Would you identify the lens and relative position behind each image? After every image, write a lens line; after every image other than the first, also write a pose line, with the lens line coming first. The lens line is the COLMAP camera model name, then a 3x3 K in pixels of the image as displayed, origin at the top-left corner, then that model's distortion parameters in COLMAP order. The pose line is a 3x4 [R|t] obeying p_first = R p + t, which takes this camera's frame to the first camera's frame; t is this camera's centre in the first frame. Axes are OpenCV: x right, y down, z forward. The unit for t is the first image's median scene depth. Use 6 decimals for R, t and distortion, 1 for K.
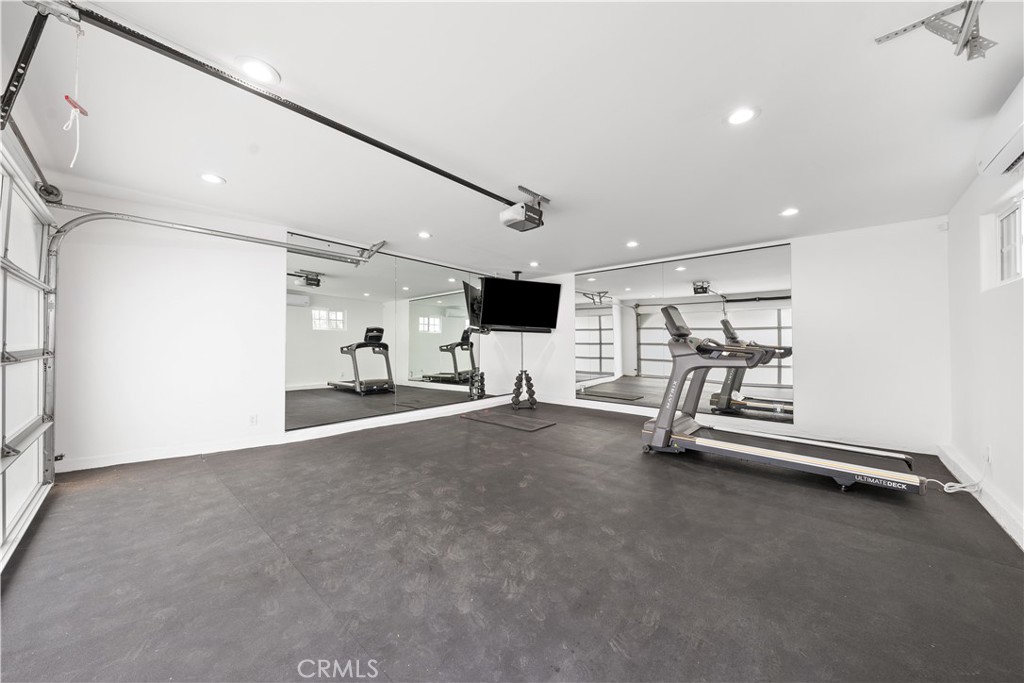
lens RADIAL K [[358.1, 0, 509.2], [0, 358.1, 340.1], [0, 0, 1]] dist [0.000049, -0.000074]
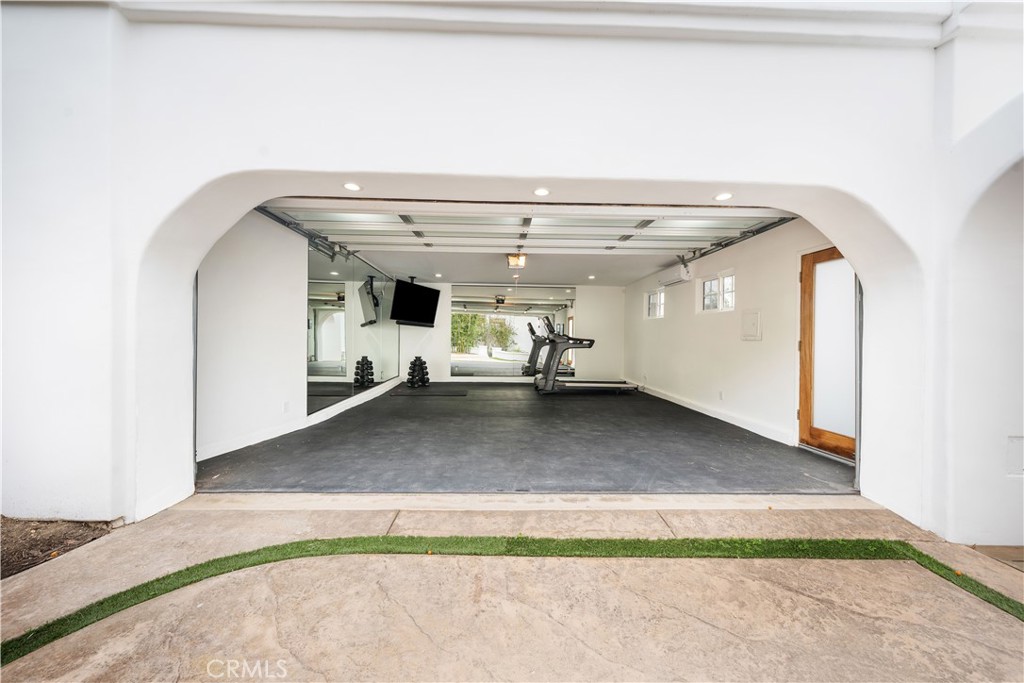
lens RADIAL K [[352.5, 0, 508.0], [0, 352.5, 339.9], [0, 0, 1]] dist [-0.000417, 0.000207]
pose [[0.697799, 0.002191, 0.716290, -0.628883], [-0.009187, 0.999940, 0.005892, 0.015708], [-0.716235, -0.010692, 0.697778, -0.079610]]
